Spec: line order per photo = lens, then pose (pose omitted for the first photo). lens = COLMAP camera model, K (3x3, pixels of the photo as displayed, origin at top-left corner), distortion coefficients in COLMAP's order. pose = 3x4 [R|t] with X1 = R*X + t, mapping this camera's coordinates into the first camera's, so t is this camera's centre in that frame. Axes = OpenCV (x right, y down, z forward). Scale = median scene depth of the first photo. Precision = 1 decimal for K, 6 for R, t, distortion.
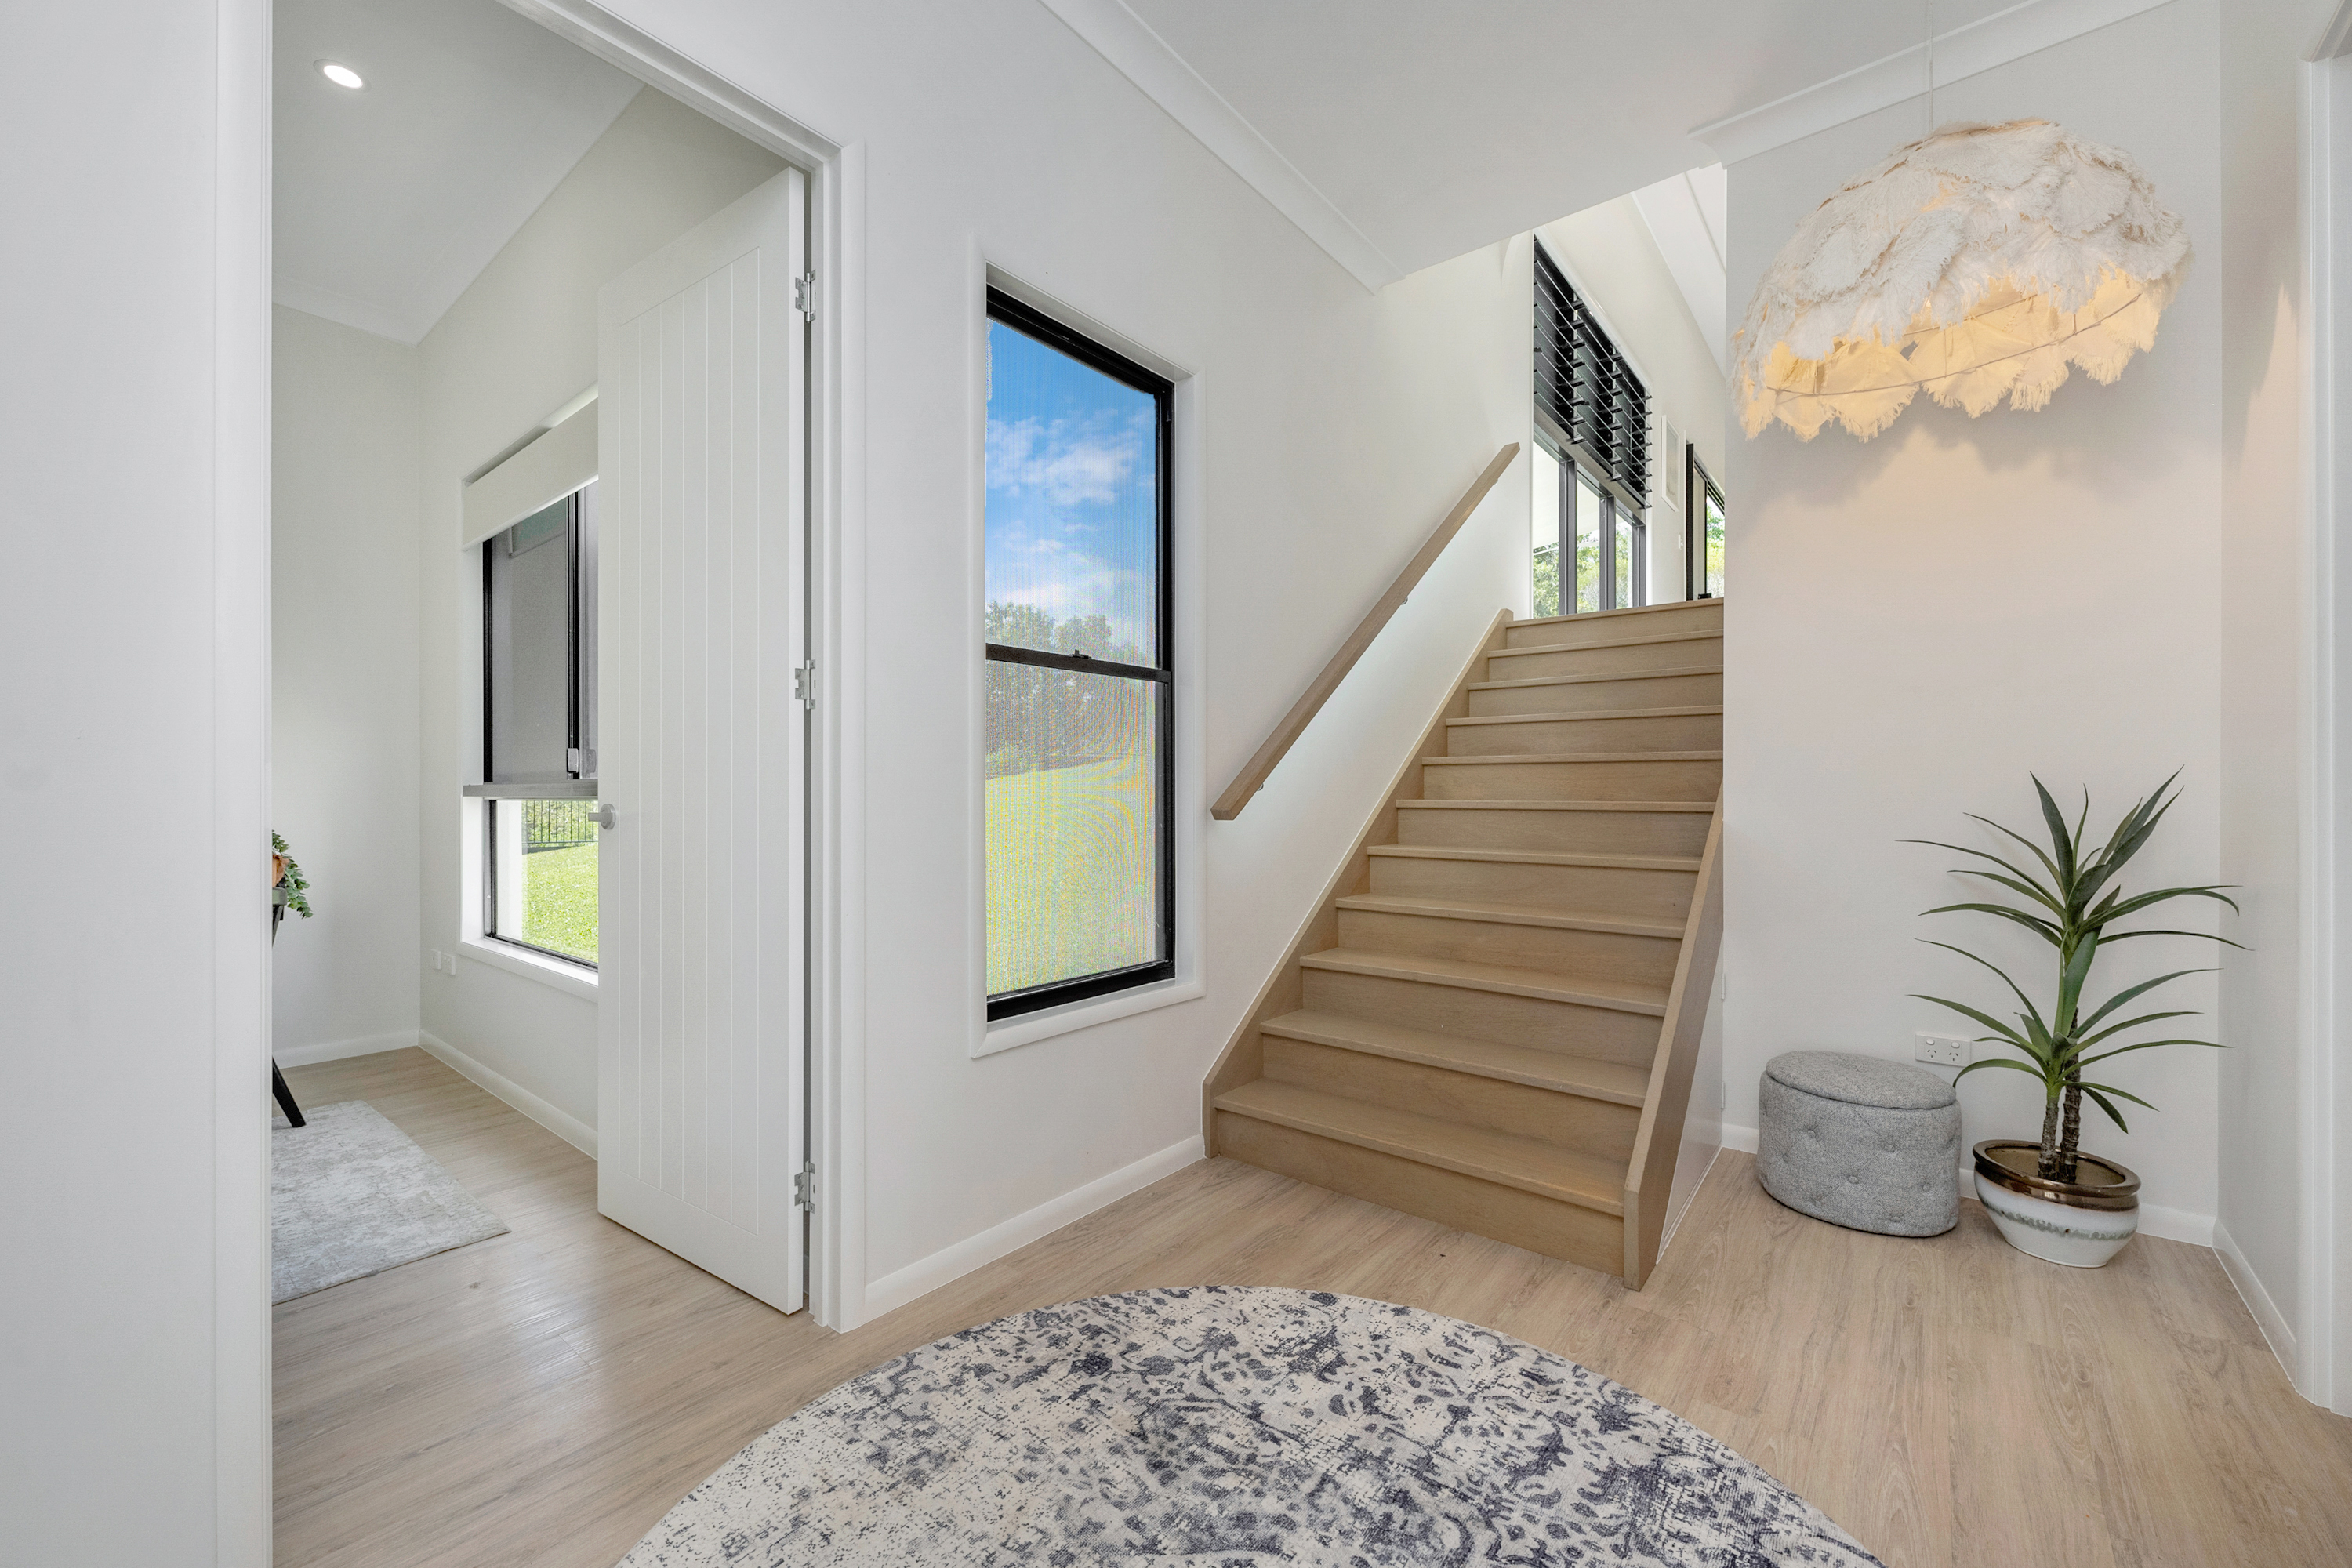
lens RADIAL K [[938.9, 0, 1160.7], [0, 938.9, 801.1], [0, 0, 1]] dist [0.001974, 0.000068]
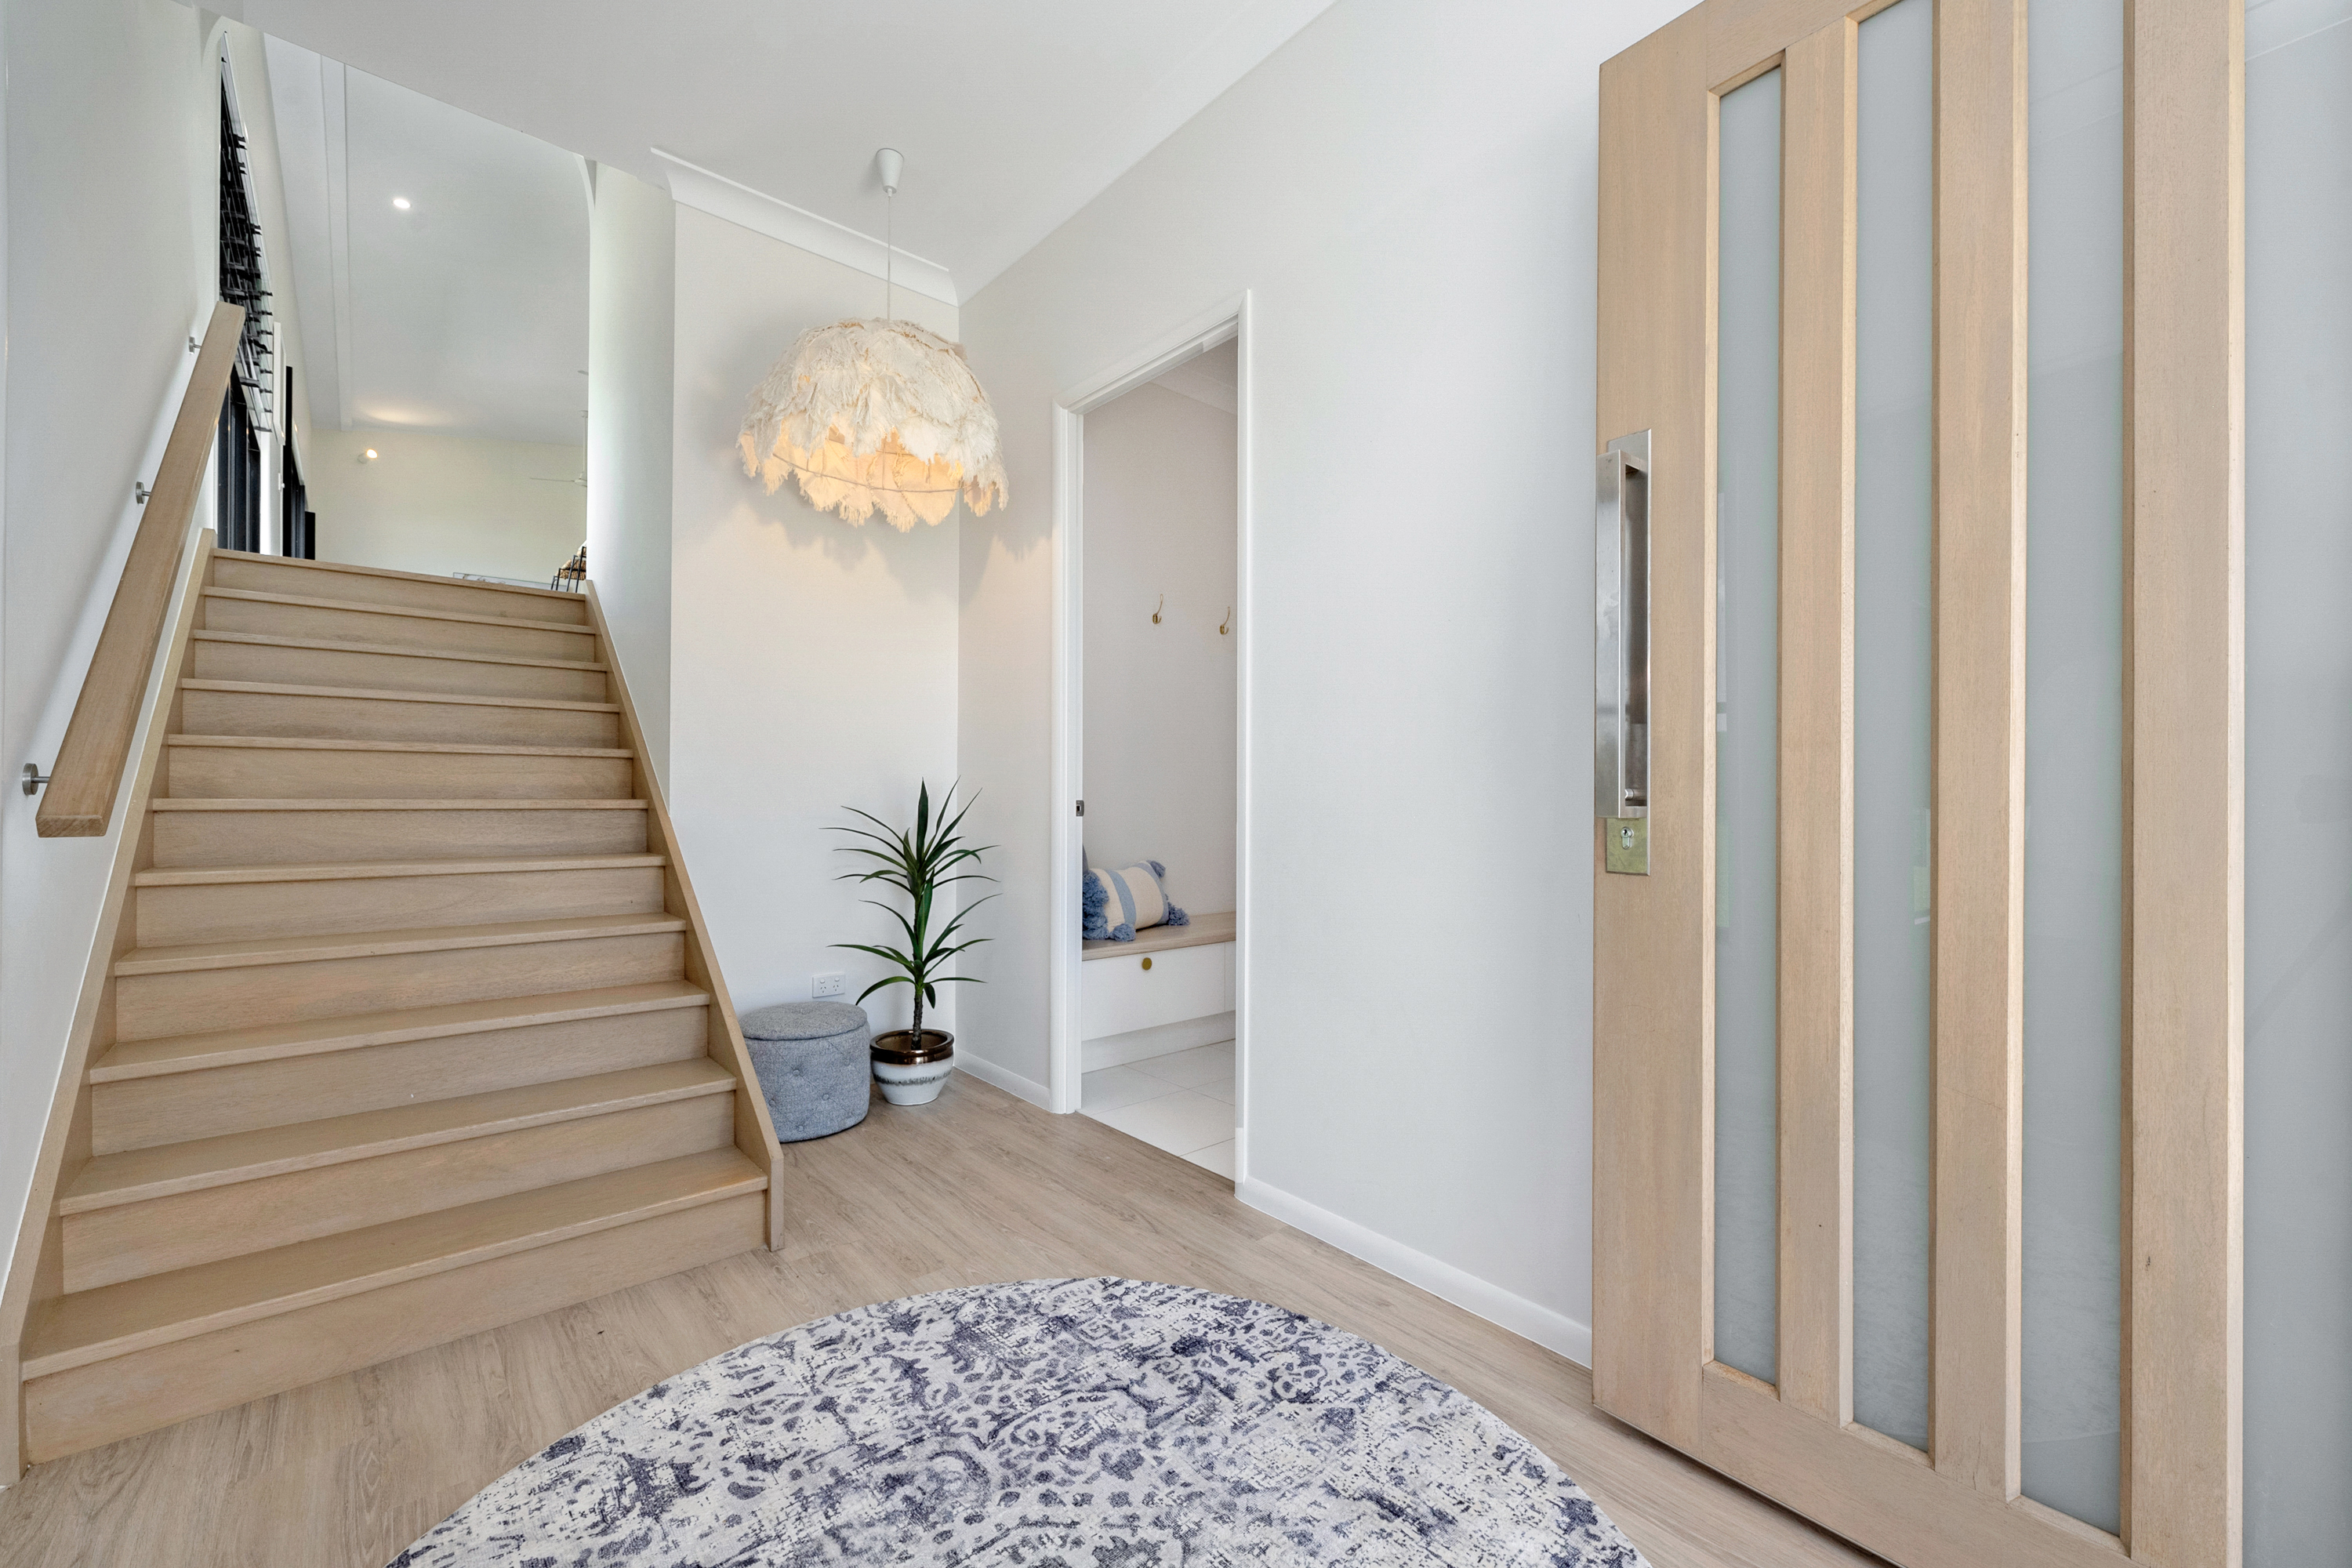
lens RADIAL K [[938.9, 0, 1160.1], [0, 938.9, 784.7], [0, 0, 1]] dist [0.001974, 0.000068]
pose [[0.170682, 0.008566, 0.985289, -0.632980], [0.001354, 0.999959, -0.008928, -0.014574], [-0.985325, 0.002857, 0.170664, 0.467037]]
